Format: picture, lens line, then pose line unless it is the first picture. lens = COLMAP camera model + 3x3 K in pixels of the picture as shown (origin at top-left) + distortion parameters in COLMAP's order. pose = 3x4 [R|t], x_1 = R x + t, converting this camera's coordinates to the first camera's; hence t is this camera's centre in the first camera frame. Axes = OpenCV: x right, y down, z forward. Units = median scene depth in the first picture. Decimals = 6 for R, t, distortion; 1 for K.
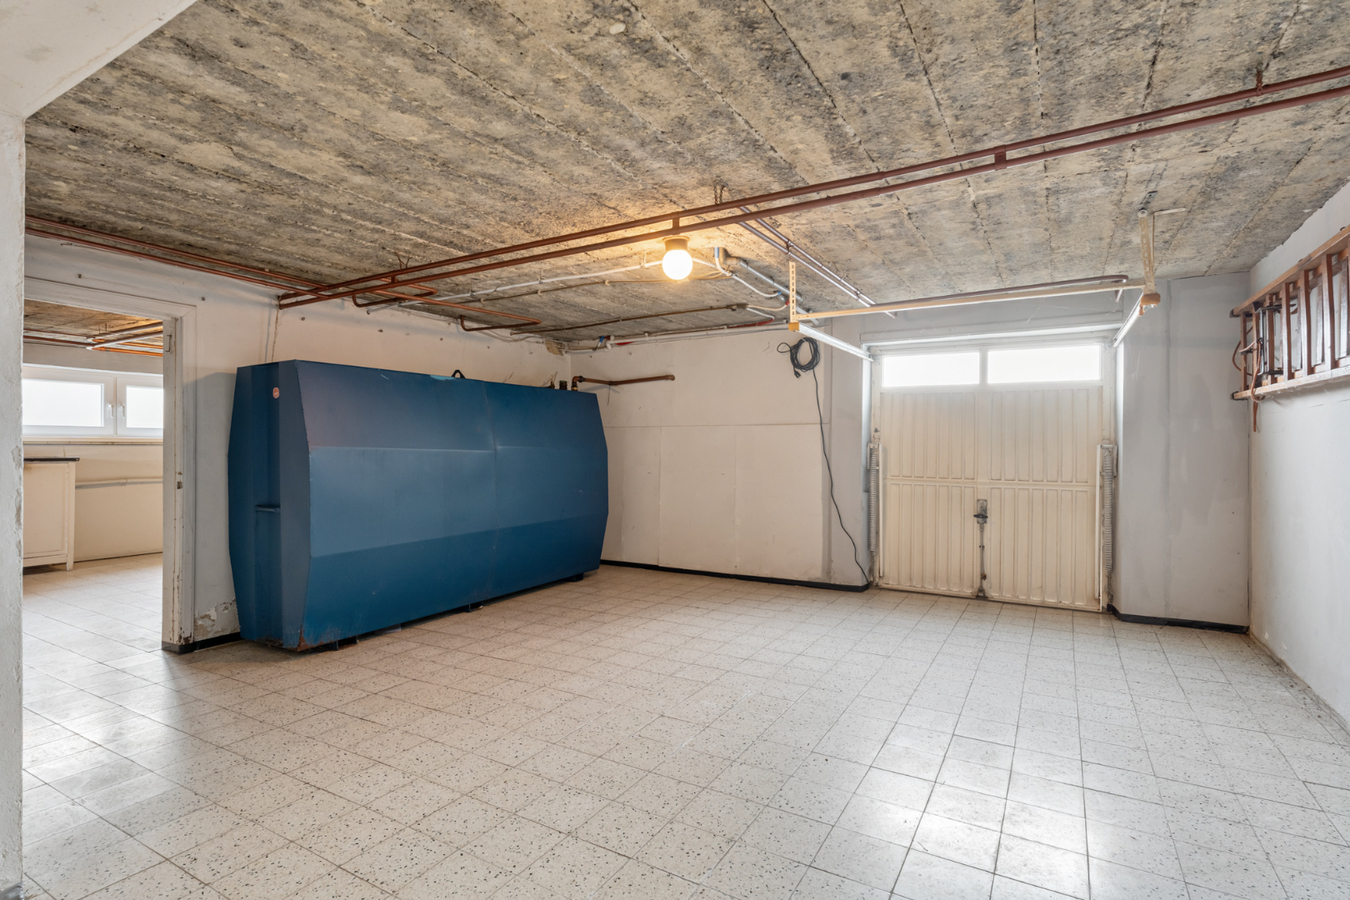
lens RADIAL K [[674.3, 0, 679.3], [0, 674.3, 444.2], [0, 0, 1]] dist [0.000889, -0.000565]
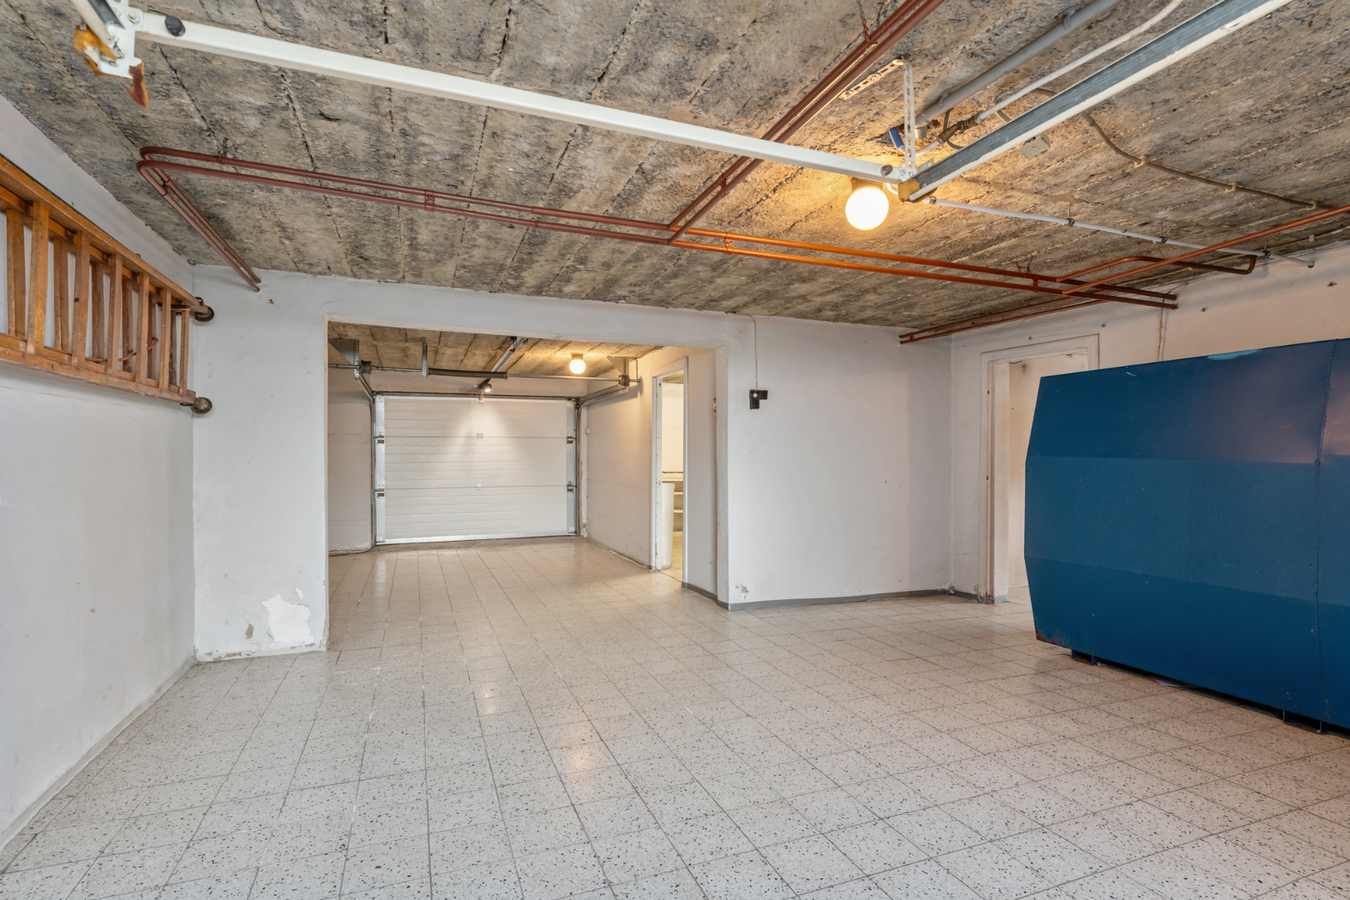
lens RADIAL K [[674.3, 0, 686.0], [0, 674.3, 456.4], [0, 0, 1]] dist [0.000889, -0.000565]
pose [[-0.622848, -0.000474, -0.782343, 0.706057], [0.003039, 0.999991, -0.003025, 0.006998], [0.782337, -0.004262, -0.622841, 1.316321]]
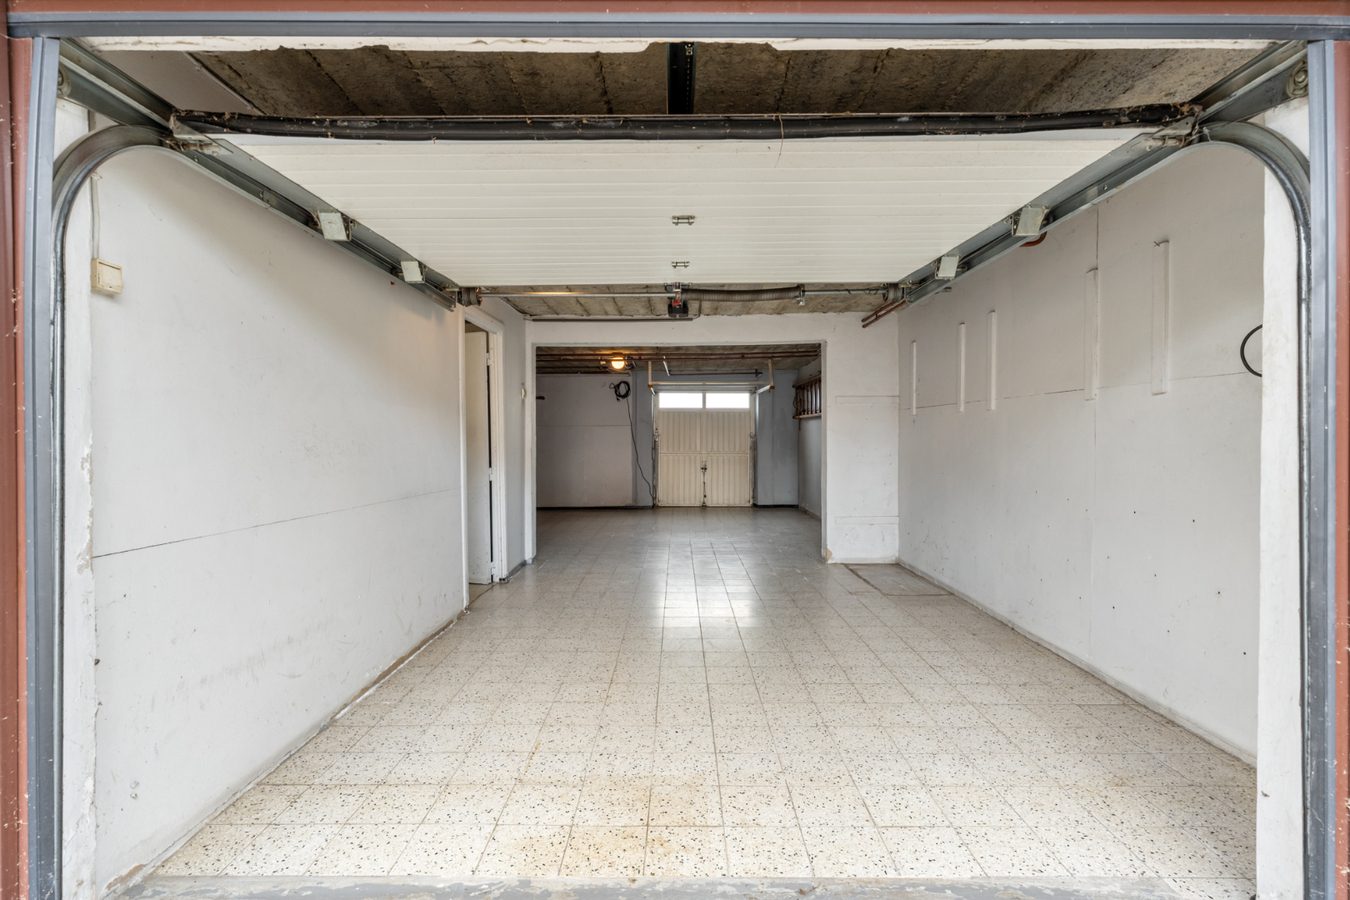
lens RADIAL K [[674.3, 0, 676.2], [0, 674.3, 445.0], [0, 0, 1]] dist [0.000889, -0.000565]
pose [[0.867447, -0.002822, 0.497521, -0.668197], [0.003259, 0.999995, -0.000009, 0.027738], [-0.497519, 0.001629, 0.867452, -0.789551]]
